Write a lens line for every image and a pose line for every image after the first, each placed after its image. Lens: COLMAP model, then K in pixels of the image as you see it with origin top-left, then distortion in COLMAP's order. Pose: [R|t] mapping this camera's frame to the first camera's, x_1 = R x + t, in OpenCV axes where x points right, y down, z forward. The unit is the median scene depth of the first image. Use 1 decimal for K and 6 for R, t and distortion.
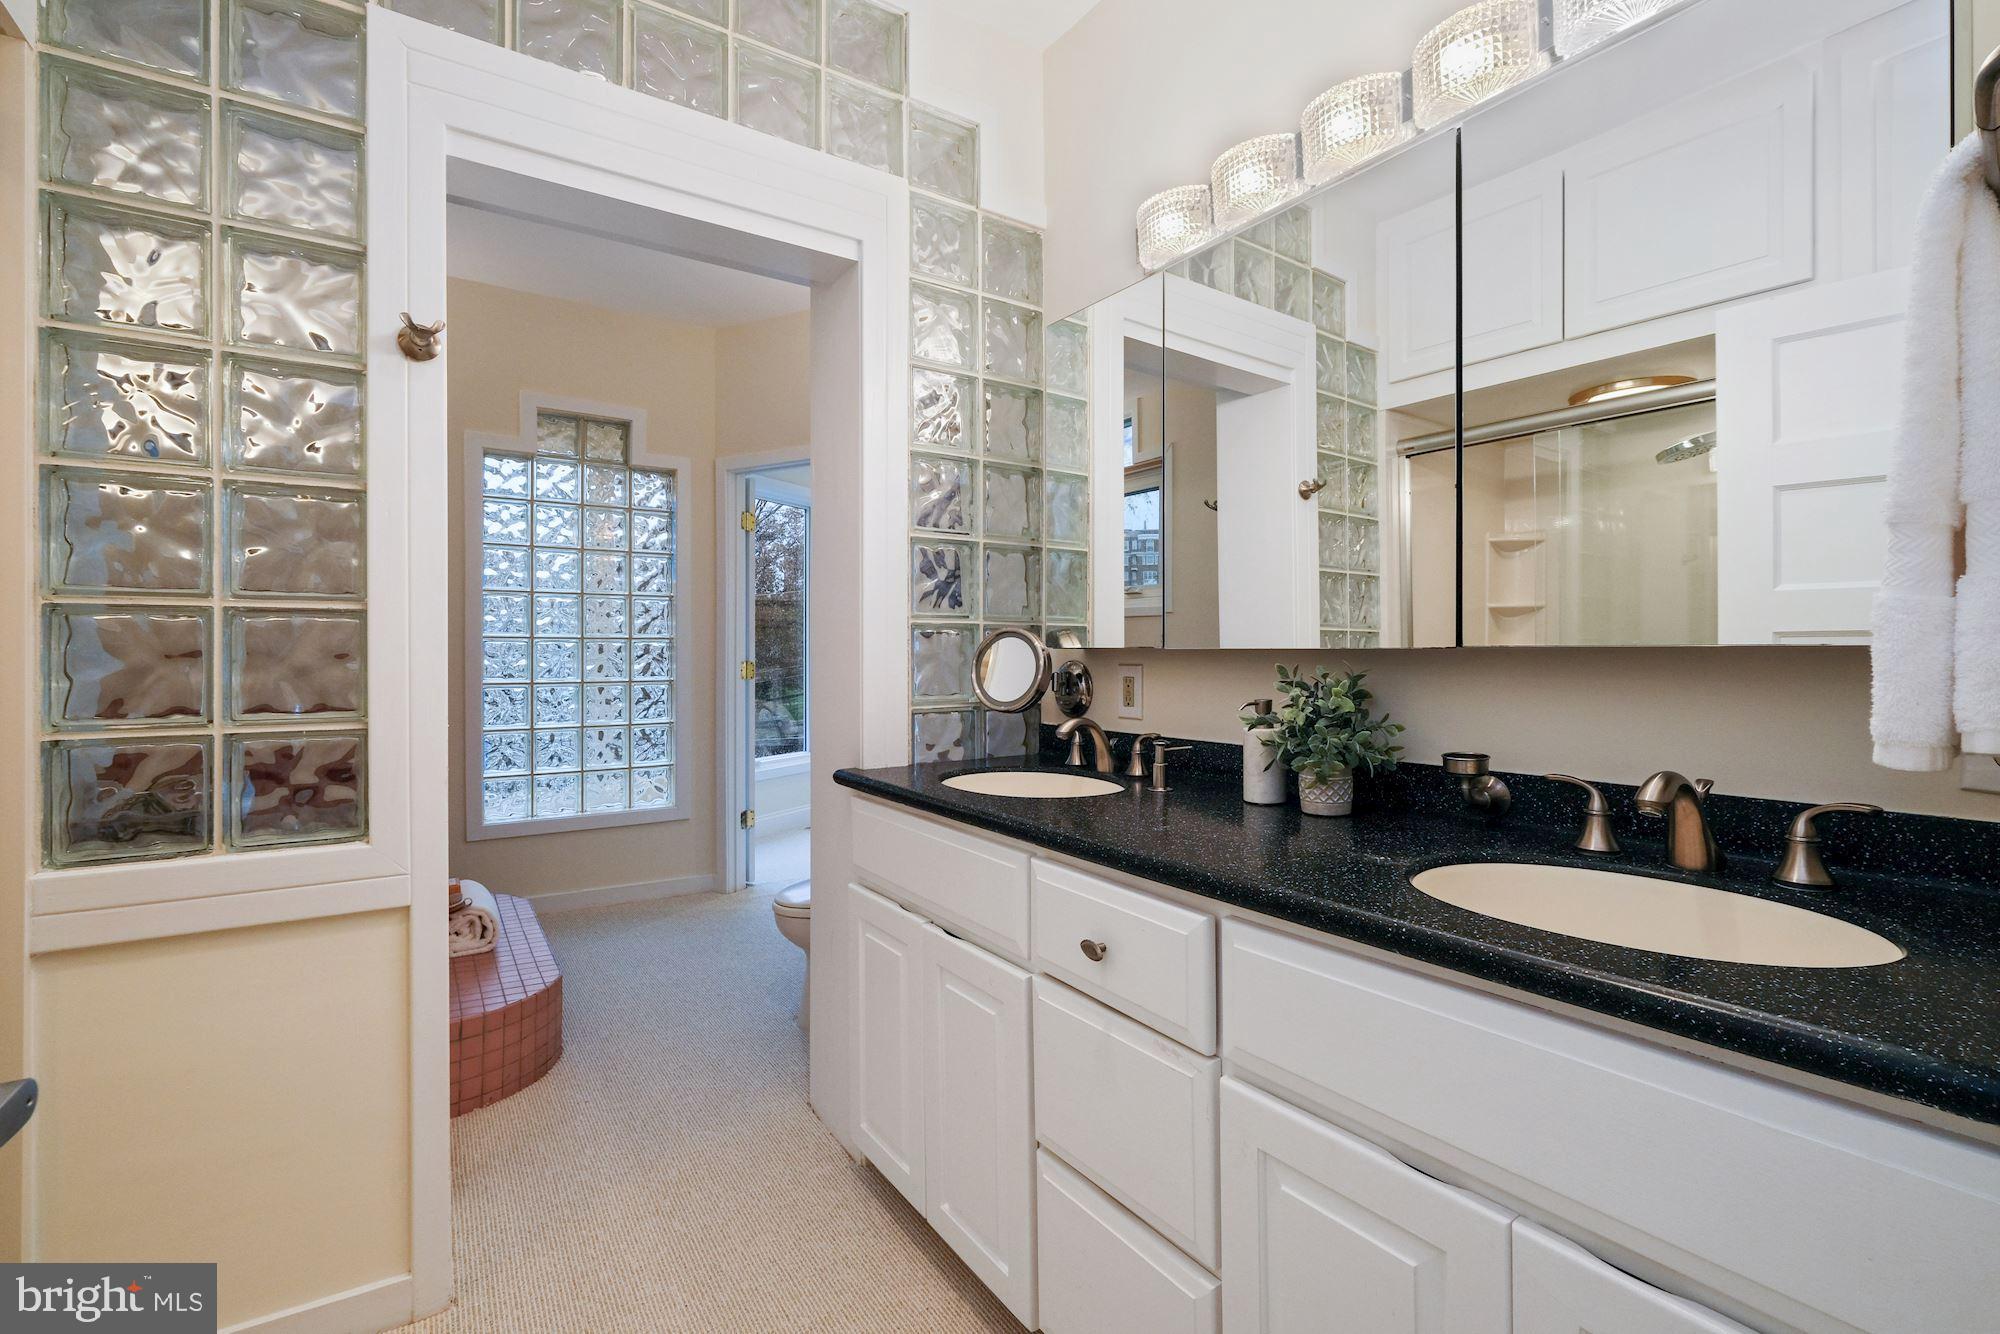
lens RADIAL K [[878.0, 0, 1005.1], [0, 878.0, 655.6], [0, 0, 1]] dist [-0.002457, -0.000085]
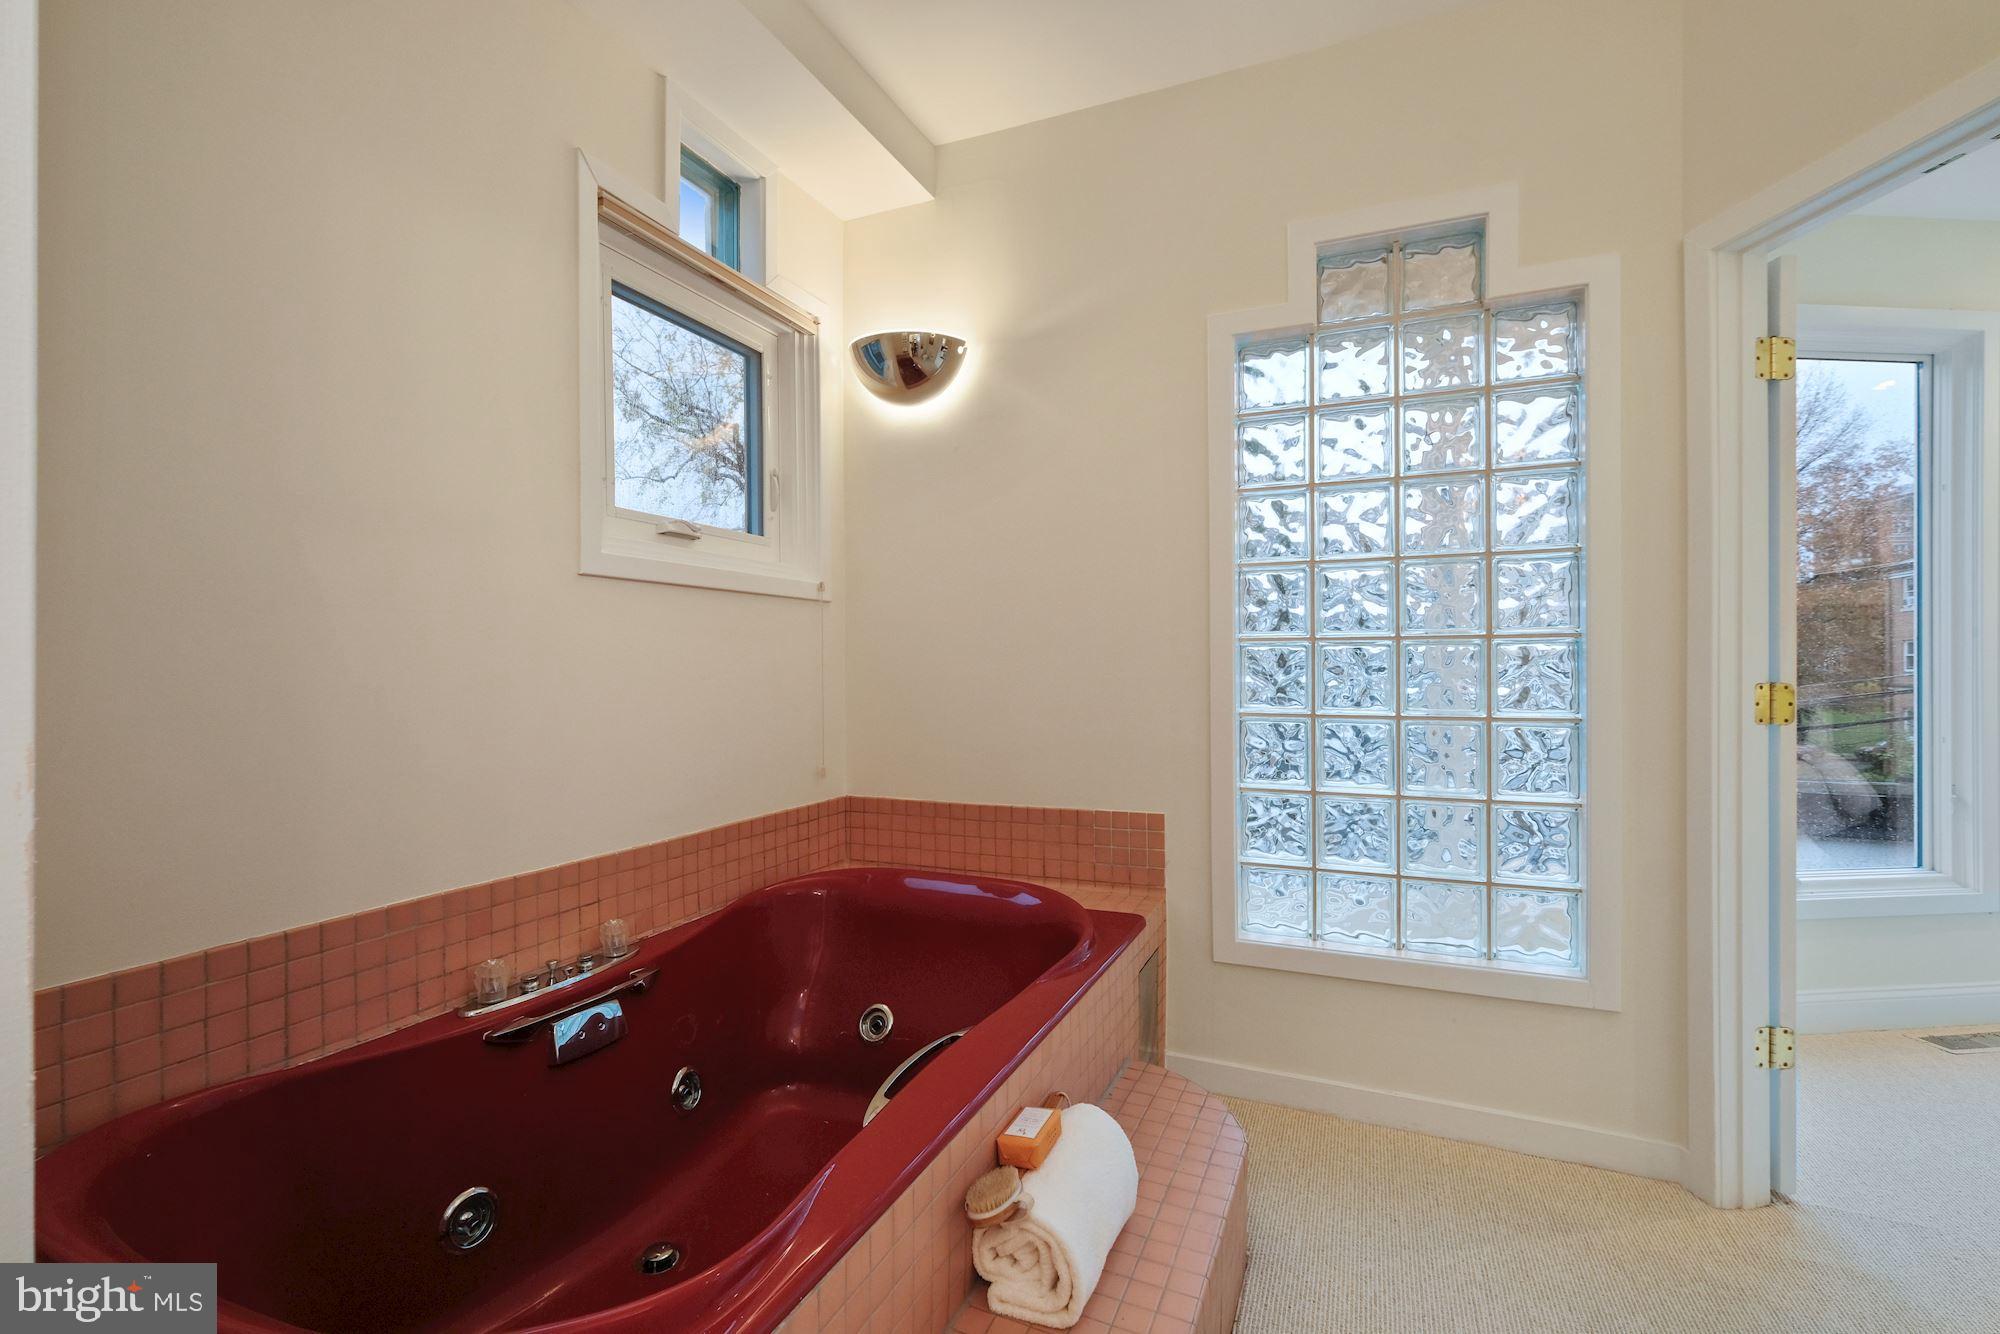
lens RADIAL K [[878.0, 0, 1008.5], [0, 878.0, 664.3], [0, 0, 1]] dist [-0.002457, -0.000085]
pose [[0.550240, -0.002143, -0.835004, -0.149114], [-0.000788, 0.999995, -0.003086, -0.001250], [0.835006, 0.002356, 0.550236, 0.475438]]
